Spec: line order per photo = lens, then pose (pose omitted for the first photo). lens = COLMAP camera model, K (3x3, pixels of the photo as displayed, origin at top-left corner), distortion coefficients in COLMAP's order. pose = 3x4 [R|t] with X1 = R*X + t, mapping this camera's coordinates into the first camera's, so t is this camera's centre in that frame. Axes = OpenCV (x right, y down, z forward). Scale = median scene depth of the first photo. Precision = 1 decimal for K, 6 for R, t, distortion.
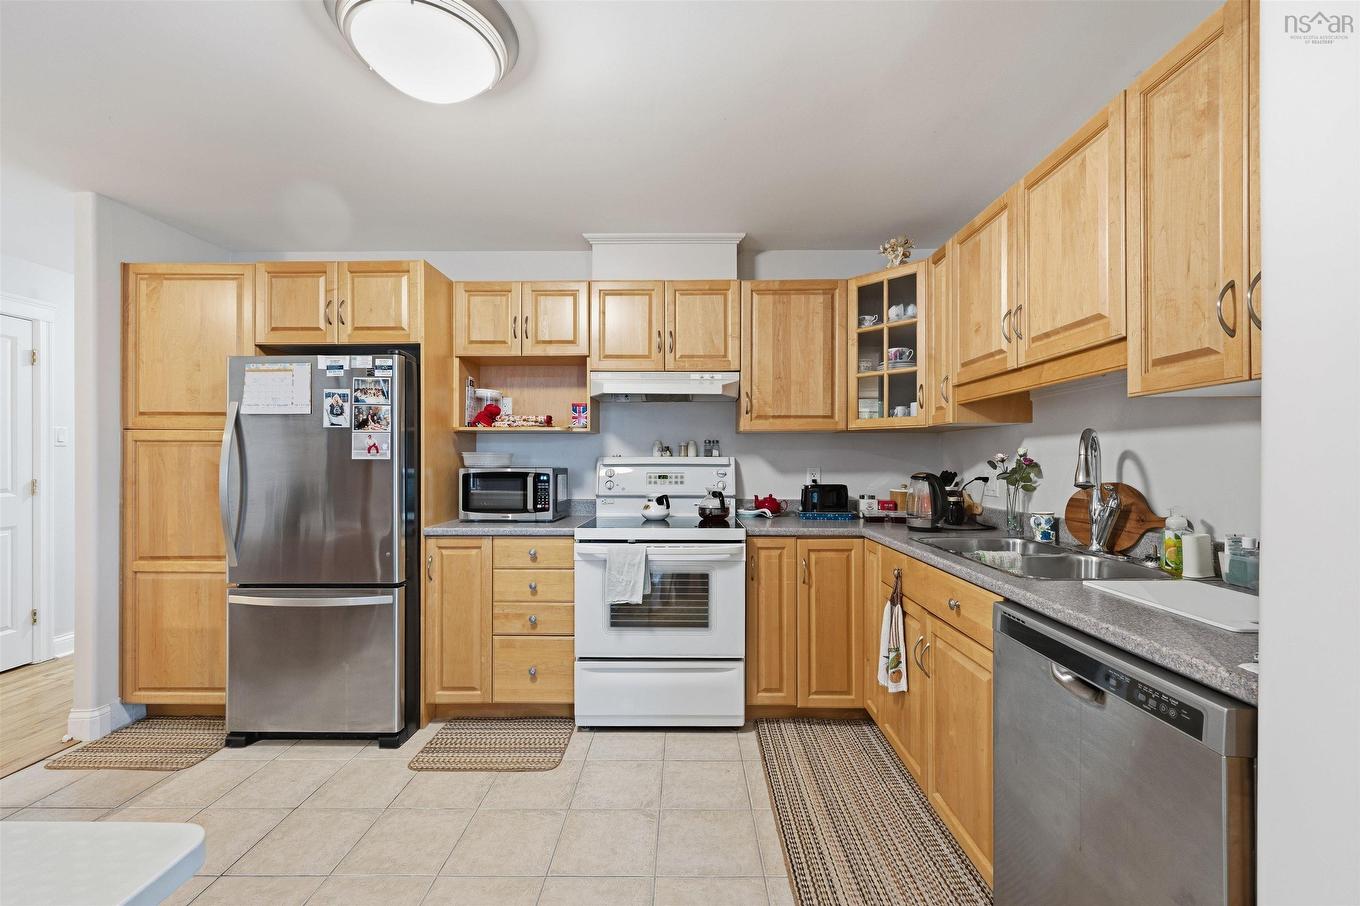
lens RADIAL K [[562.2, 0, 685.2], [0, 562.2, 458.9], [0, 0, 1]] dist [-0.000142, 0.000012]
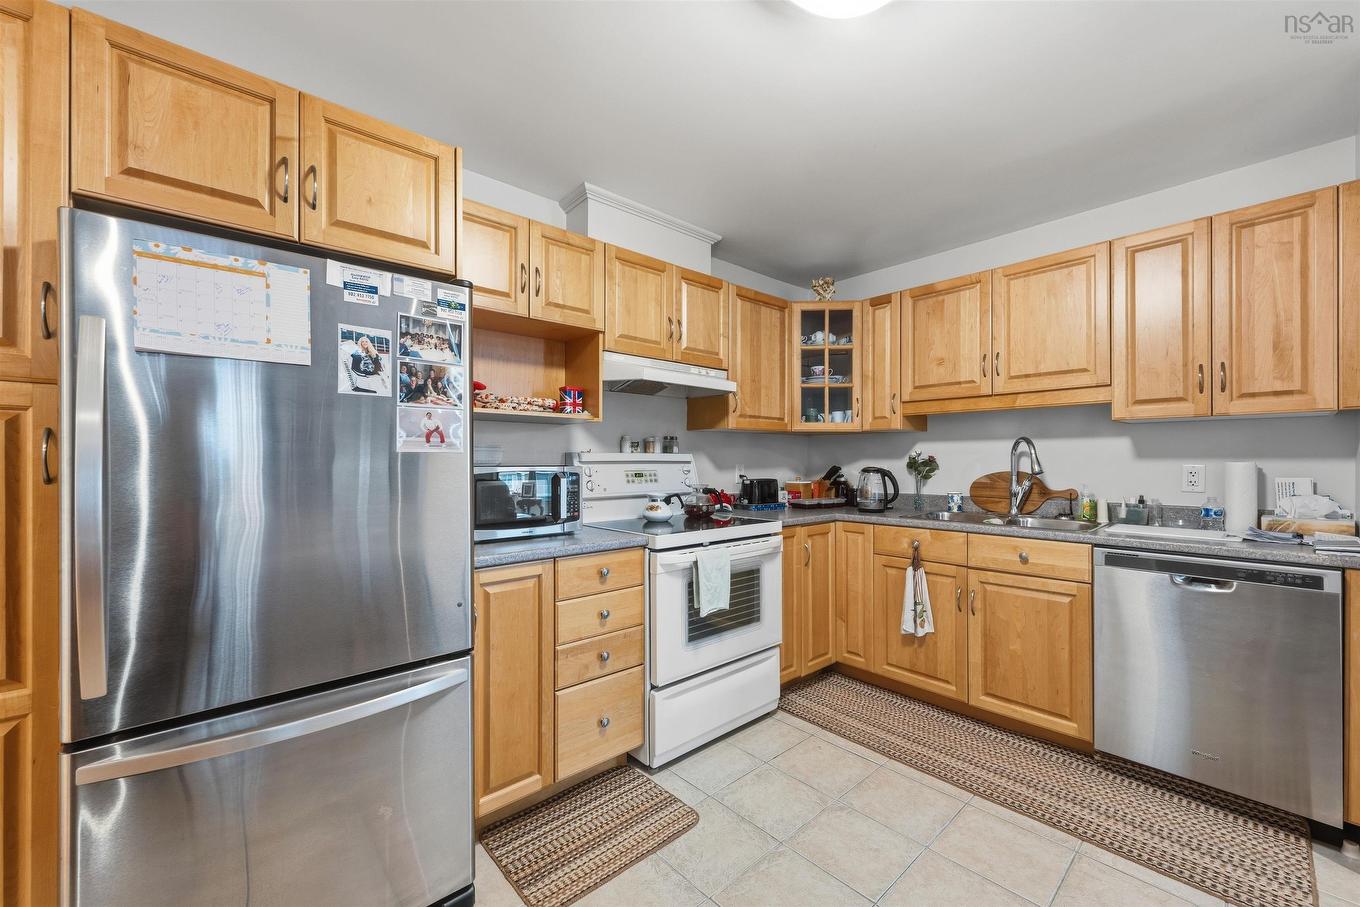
lens RADIAL K [[541.4, 0, 684.0], [0, 541.4, 458.1], [0, 0, 1]] dist [0.001331, 0.000304]
pose [[0.737159, 0.002332, 0.675715, -0.705730], [-0.002084, 0.999997, -0.001178, 0.006525], [-0.675716, -0.000540, 0.737162, 0.361036]]
